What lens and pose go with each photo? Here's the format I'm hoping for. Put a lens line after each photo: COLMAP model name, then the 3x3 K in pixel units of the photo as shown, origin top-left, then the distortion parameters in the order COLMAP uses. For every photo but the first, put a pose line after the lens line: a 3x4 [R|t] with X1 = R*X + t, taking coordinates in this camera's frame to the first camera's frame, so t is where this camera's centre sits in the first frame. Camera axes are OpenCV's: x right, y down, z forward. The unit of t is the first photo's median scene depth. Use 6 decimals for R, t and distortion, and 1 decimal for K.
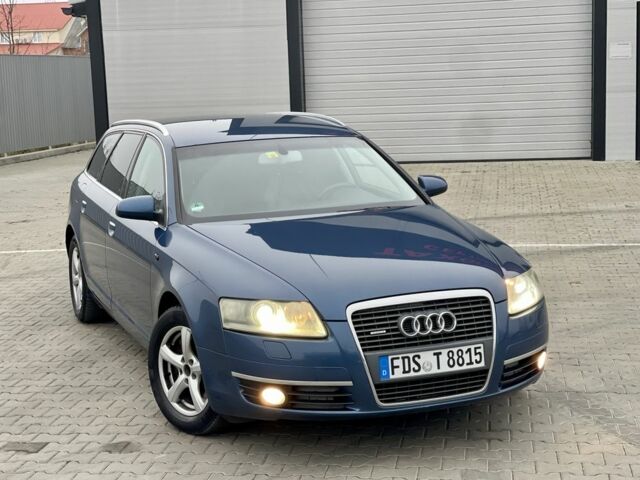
lens RADIAL K [[1340.7, 0, 320.0], [0, 1340.7, 240.0], [0, 0, 1]] dist [0.015746, 0.157310]
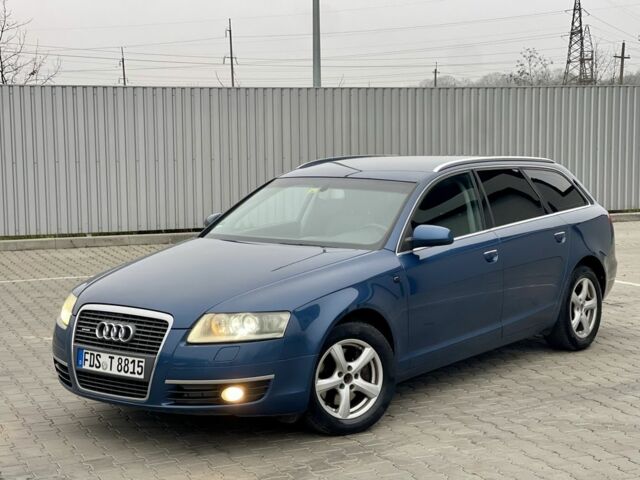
lens RADIAL K [[1340.7, 0, 320.0], [0, 1340.7, 240.0], [0, 0, 1]] dist [0.015746, 0.157310]
pose [[0.509478, 0.120911, -0.851947, 1.187463], [-0.133712, 0.989176, 0.060426, -0.115738], [0.850032, 0.083129, 0.520131, 0.527351]]
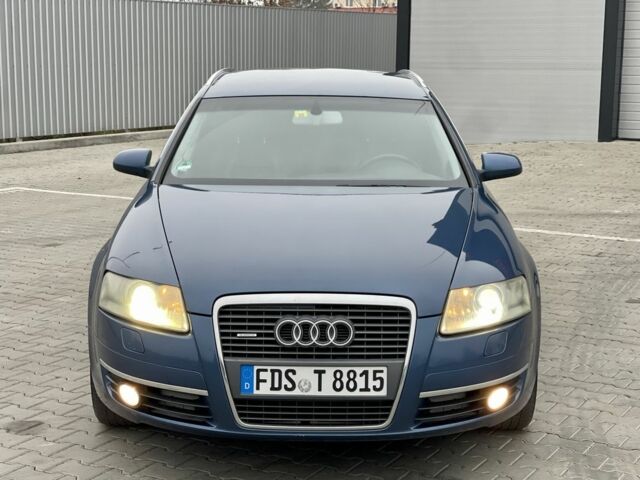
lens RADIAL K [[1340.7, 0, 320.0], [0, 1340.7, 240.0], [0, 0, 1]] dist [0.015746, 0.157310]
pose [[0.931847, 0.104366, -0.347518, 0.354263], [-0.096515, 0.994532, 0.039877, -0.023926], [0.349780, -0.003618, 0.936825, 0.259534]]
